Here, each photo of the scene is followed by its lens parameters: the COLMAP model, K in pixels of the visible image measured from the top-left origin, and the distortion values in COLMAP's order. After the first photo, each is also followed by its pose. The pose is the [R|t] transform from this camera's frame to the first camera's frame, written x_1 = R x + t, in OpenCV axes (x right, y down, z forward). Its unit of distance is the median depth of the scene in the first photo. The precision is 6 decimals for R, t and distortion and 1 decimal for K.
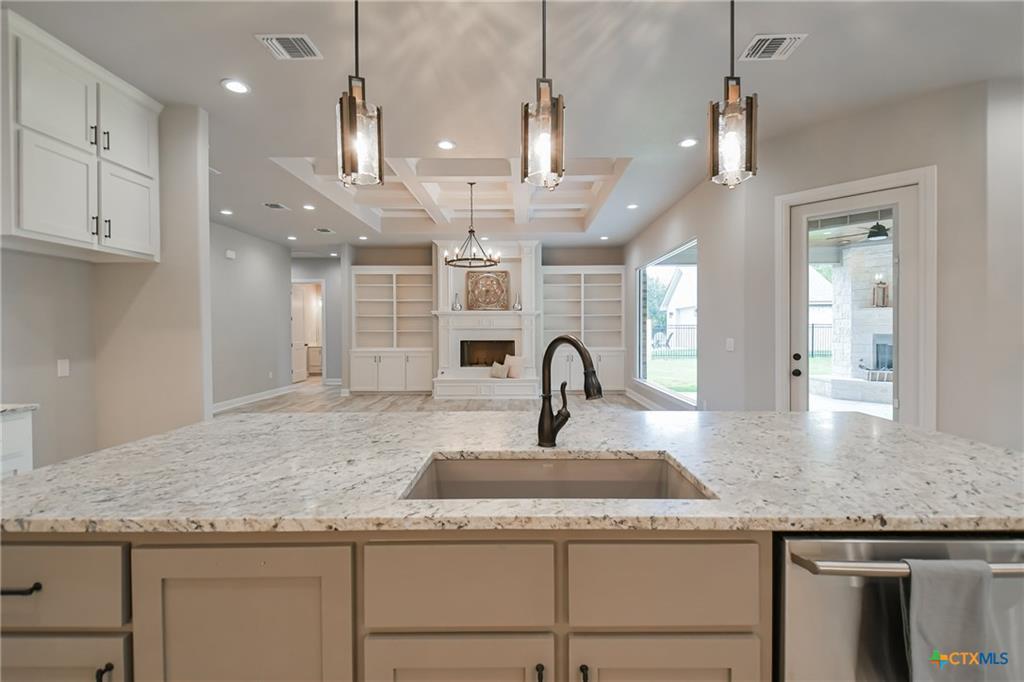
lens RADIAL K [[457.1, 0, 514.7], [0, 457.1, 334.5], [0, 0, 1]] dist [0.005396, -0.015932]
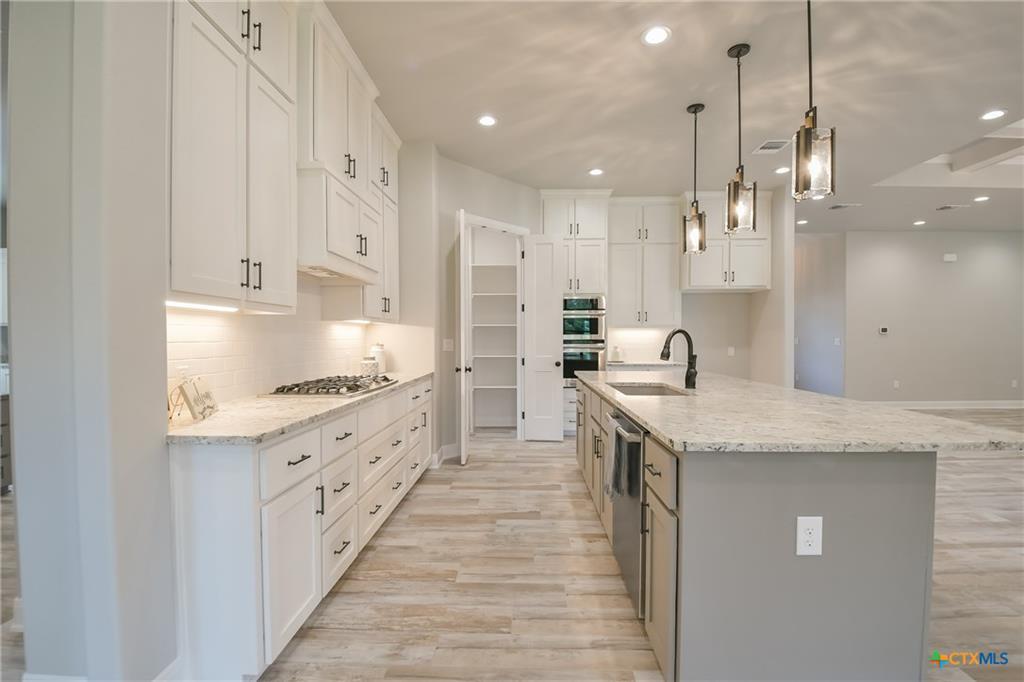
lens RADIAL K [[457.1, 0, 505.8], [0, 457.1, 341.4], [0, 0, 1]] dist [0.005396, -0.015932]
pose [[-0.041023, 0.012328, -0.999082, 0.336907], [-0.010067, 0.999868, 0.012752, 0.005541], [0.999107, 0.010581, -0.040894, 0.050754]]
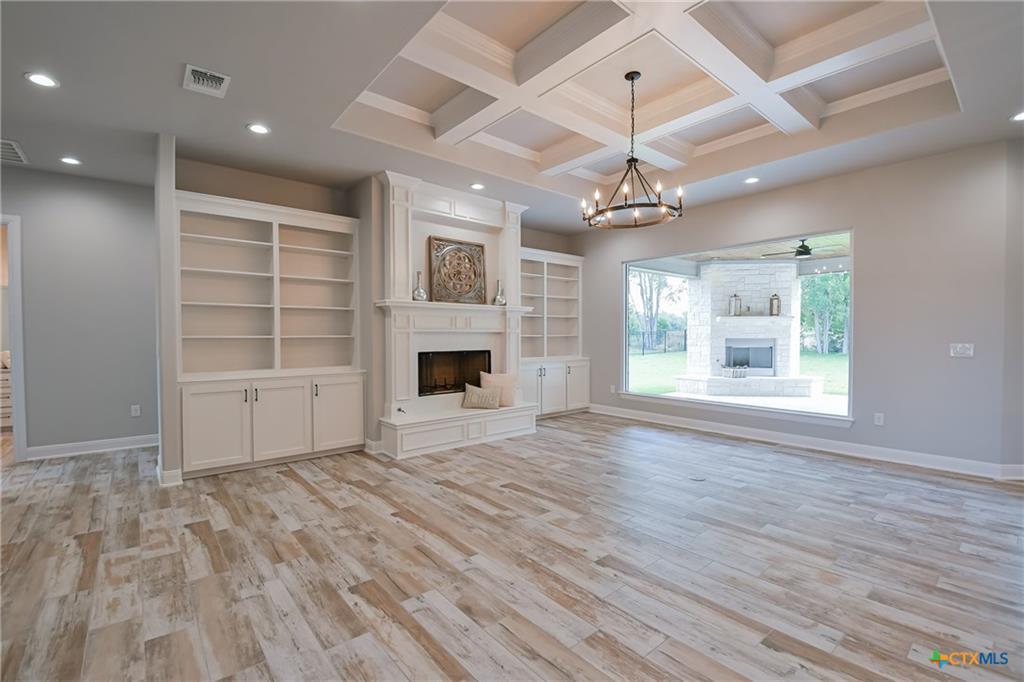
lens RADIAL K [[457.1, 0, 518.1], [0, 457.1, 348.6], [0, 0, 1]] dist [0.005396, -0.015932]
pose [[0.750835, -0.018471, 0.660231, -0.417035], [0.004575, 0.999730, 0.022766, -0.004430], [-0.660473, -0.014073, 0.750718, 0.467744]]
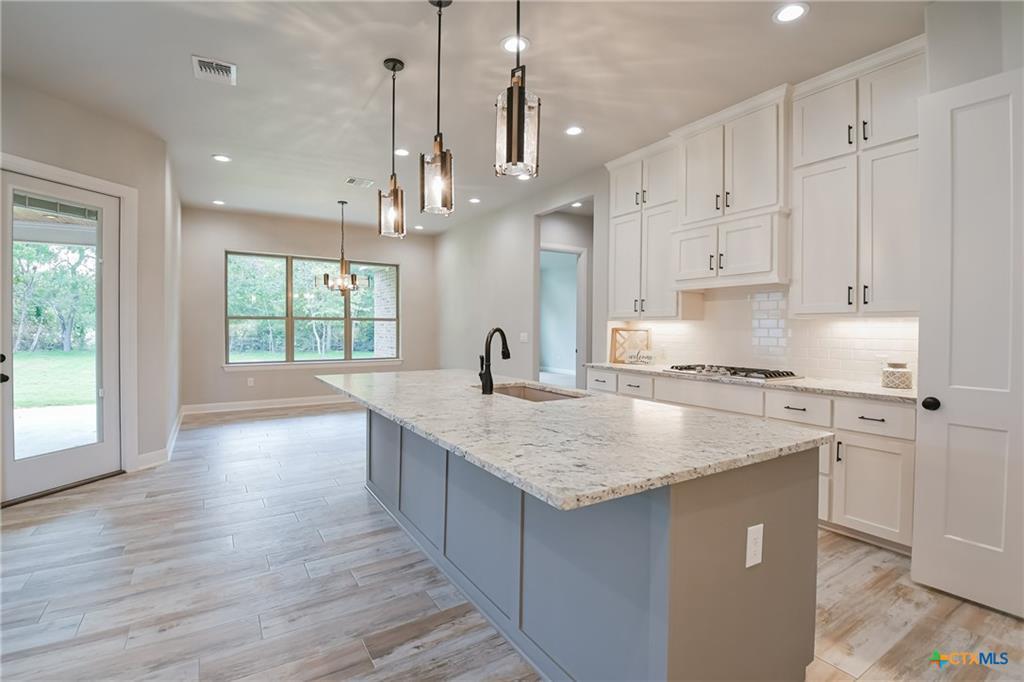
lens RADIAL K [[457.1, 0, 508.8], [0, 457.1, 329.0], [0, 0, 1]] dist [0.005396, -0.015932]
pose [[-0.543638, -0.001346, 0.839319, -0.231204], [0.007815, 0.999947, 0.006665, -0.000986], [-0.839284, 0.010182, -0.543598, 0.312895]]
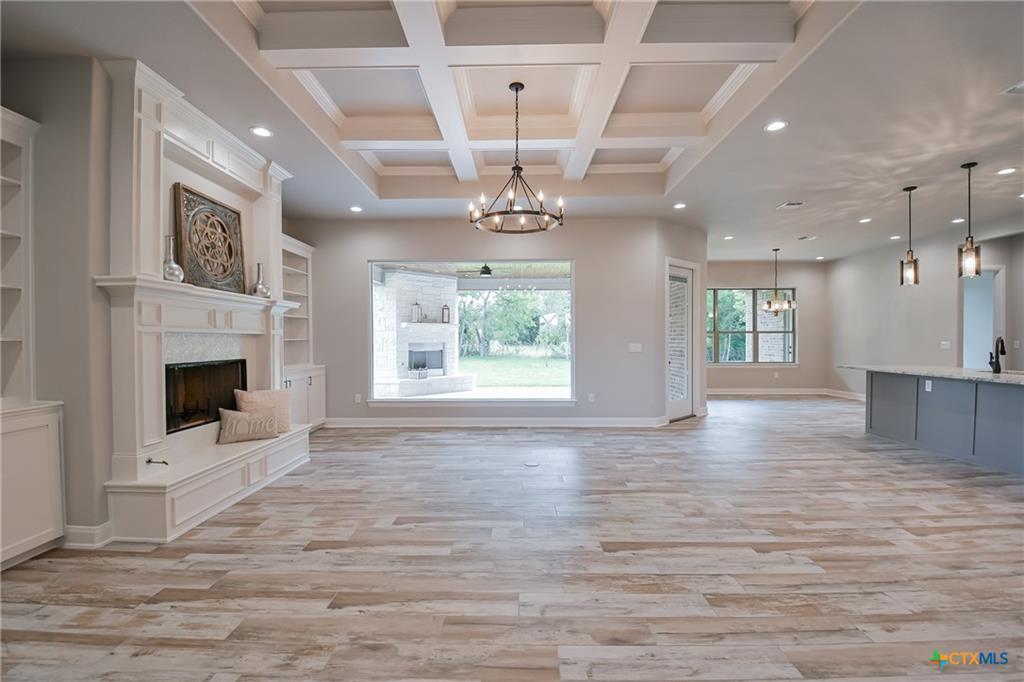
lens RADIAL K [[457.1, 0, 515.6], [0, 457.1, 347.8], [0, 0, 1]] dist [0.005396, -0.015932]
pose [[-0.004137, -0.014337, 0.999889, -0.492900], [0.013398, 0.999807, 0.014391, -0.001945], [-0.999902, 0.013456, -0.003944, 0.715740]]
